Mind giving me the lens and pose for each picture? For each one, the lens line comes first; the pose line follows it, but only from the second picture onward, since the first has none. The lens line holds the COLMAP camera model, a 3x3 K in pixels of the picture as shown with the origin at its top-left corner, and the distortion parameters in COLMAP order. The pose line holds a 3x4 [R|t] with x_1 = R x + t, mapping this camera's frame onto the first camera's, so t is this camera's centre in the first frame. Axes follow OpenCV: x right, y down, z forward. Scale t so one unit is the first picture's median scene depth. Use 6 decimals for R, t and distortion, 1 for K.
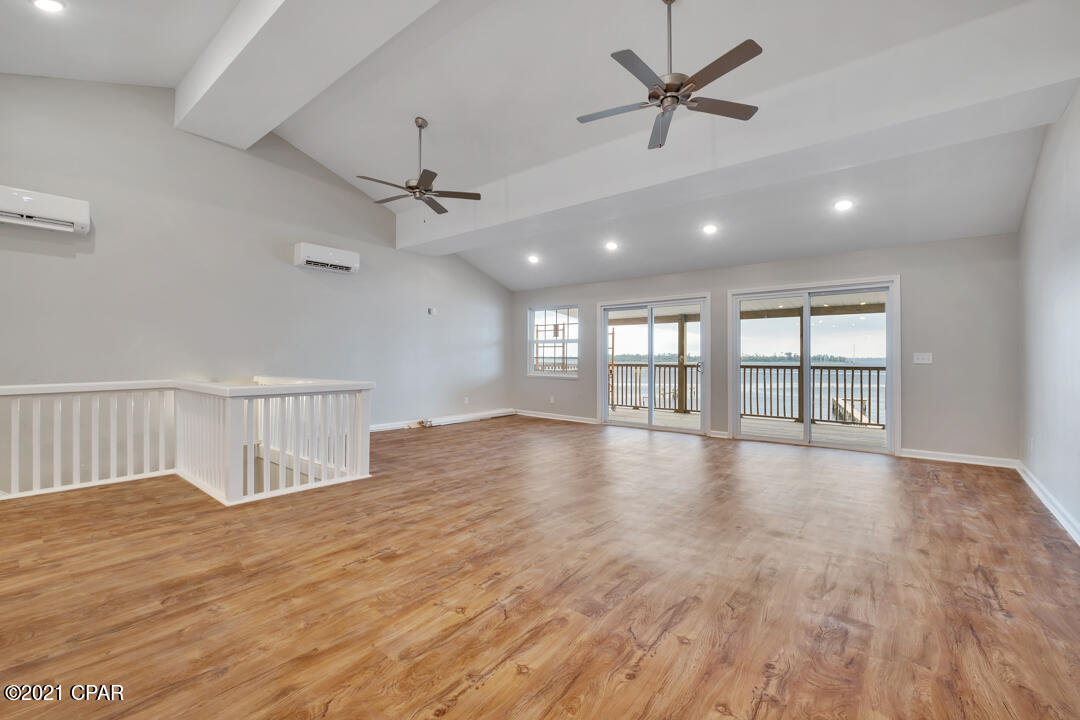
lens RADIAL K [[464.1, 0, 540.0], [0, 464.1, 360.0], [0, 0, 1]] dist [-0.005676, -0.000011]
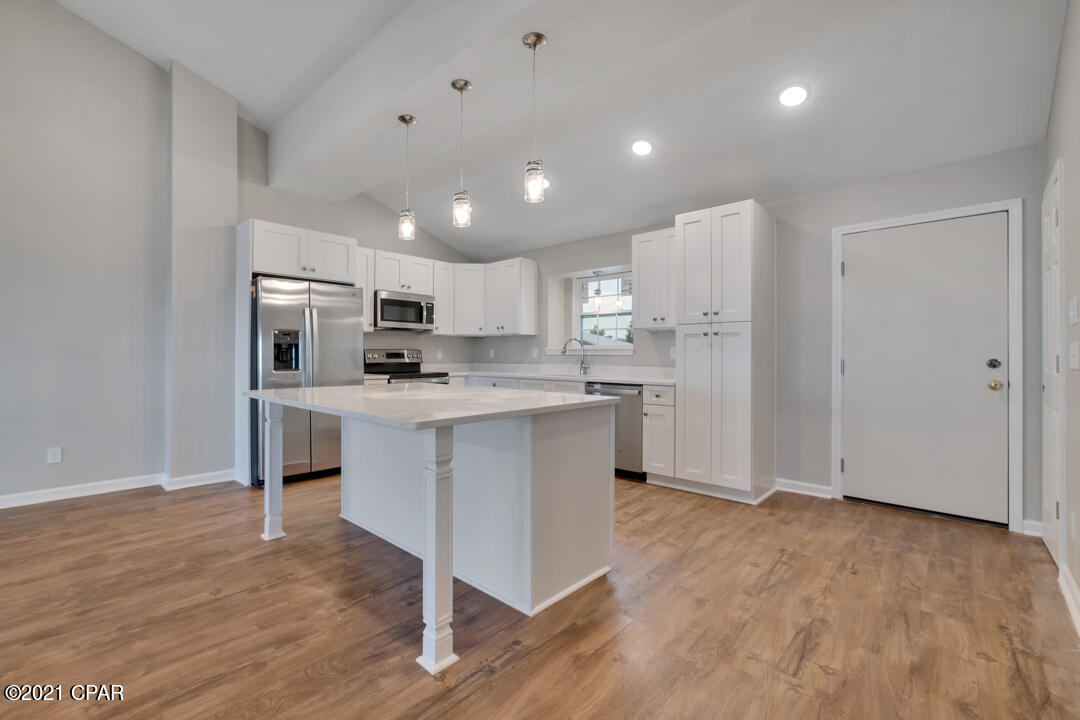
lens RADIAL K [[468.8, 0, 543.1], [0, 468.8, 352.7], [0, 0, 1]] dist [-0.005448, 0.000256]
pose [[-0.998735, -0.005527, 0.049983, -0.801922], [-0.005729, 0.999976, -0.003901, -0.012063], [-0.049960, -0.004183, -0.998742, 0.943738]]
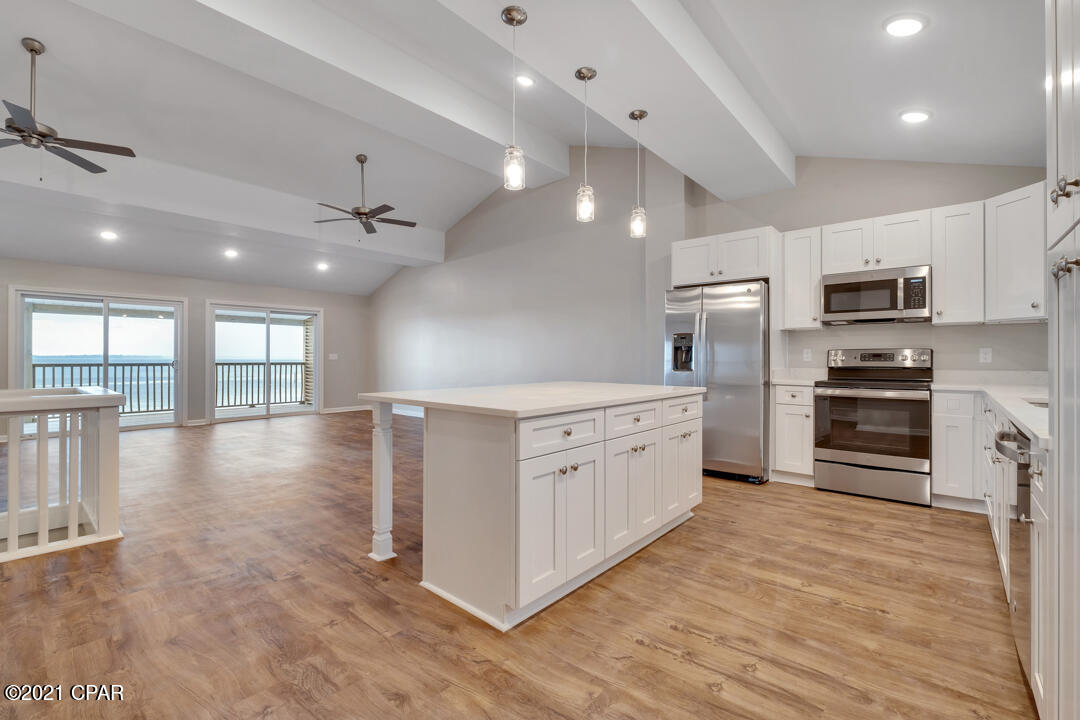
lens RADIAL K [[467.1, 0, 541.6], [0, 467.1, 353.1], [0, 0, 1]] dist [-0.008316, 0.000738]
pose [[0.028556, 0.006256, 0.999573, -1.386748], [0.000426, 0.999980, -0.006271, -0.008672], [-0.999592, 0.000605, 0.028553, 0.205997]]
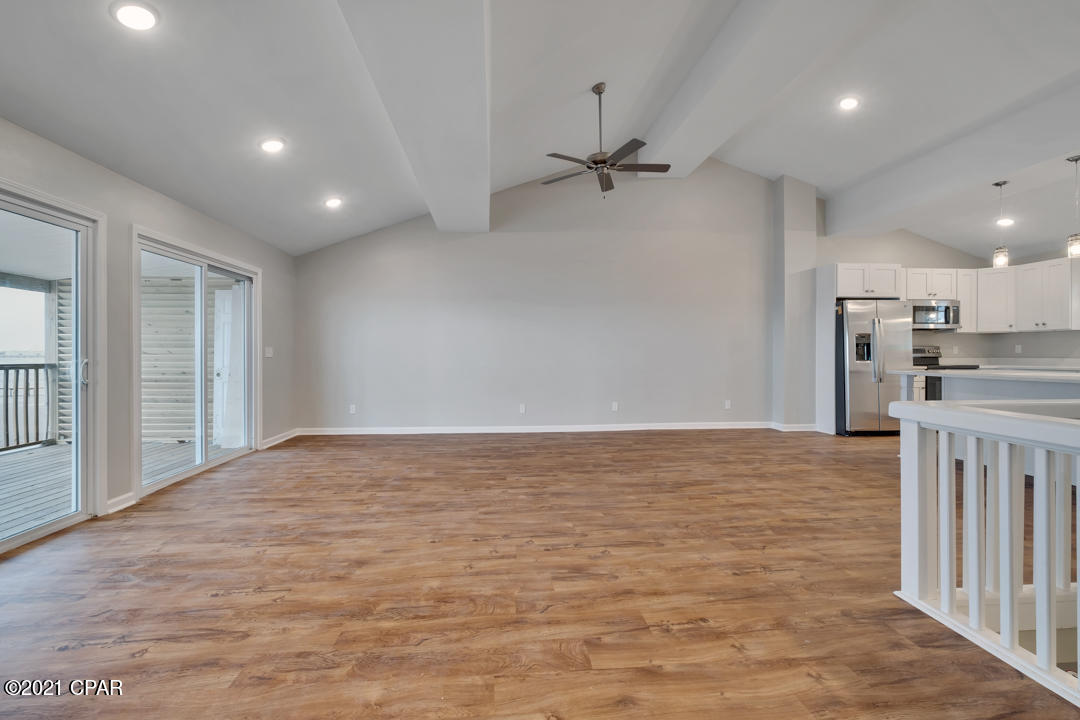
lens RADIAL K [[470.8, 0, 522.9], [0, 470.8, 355.6], [0, 0, 1]] dist [-0.006480, -0.000341]
pose [[-0.682304, -0.005577, 0.731048, -0.534813], [0.001784, 0.999955, 0.009293, -0.007389], [-0.731067, 0.007645, -0.682263, 1.905122]]
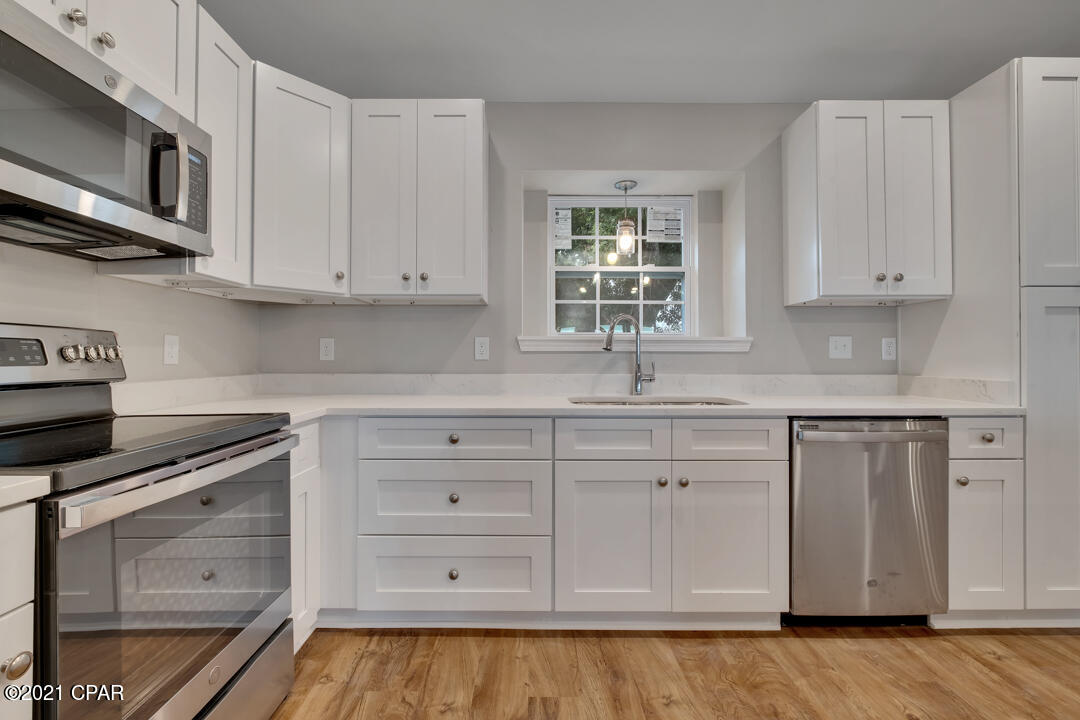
lens RADIAL K [[470.6, 0, 534.4], [0, 470.6, 351.2], [0, 0, 1]] dist [-0.002903, -0.000012]
pose [[-0.769333, -0.010917, -0.638755, -0.316302], [-0.004566, 0.999922, -0.011590, -0.003435], [0.638832, -0.006000, -0.769323, -0.088502]]
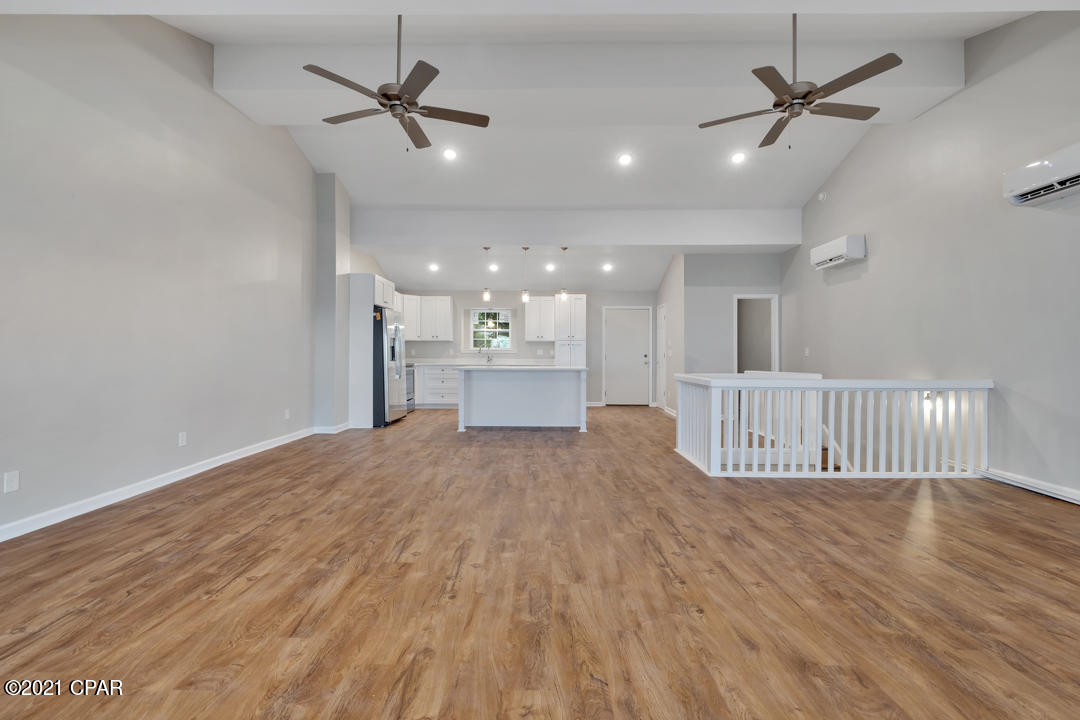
lens RADIAL K [[467.1, 0, 541.6], [0, 467.1, 353.1], [0, 0, 1]] dist [-0.008316, 0.000738]
pose [[-0.779017, -0.008073, -0.626950, 0.611260], [-0.006123, 0.999967, -0.005268, 0.001557], [0.626973, -0.000265, -0.779041, 1.804106]]
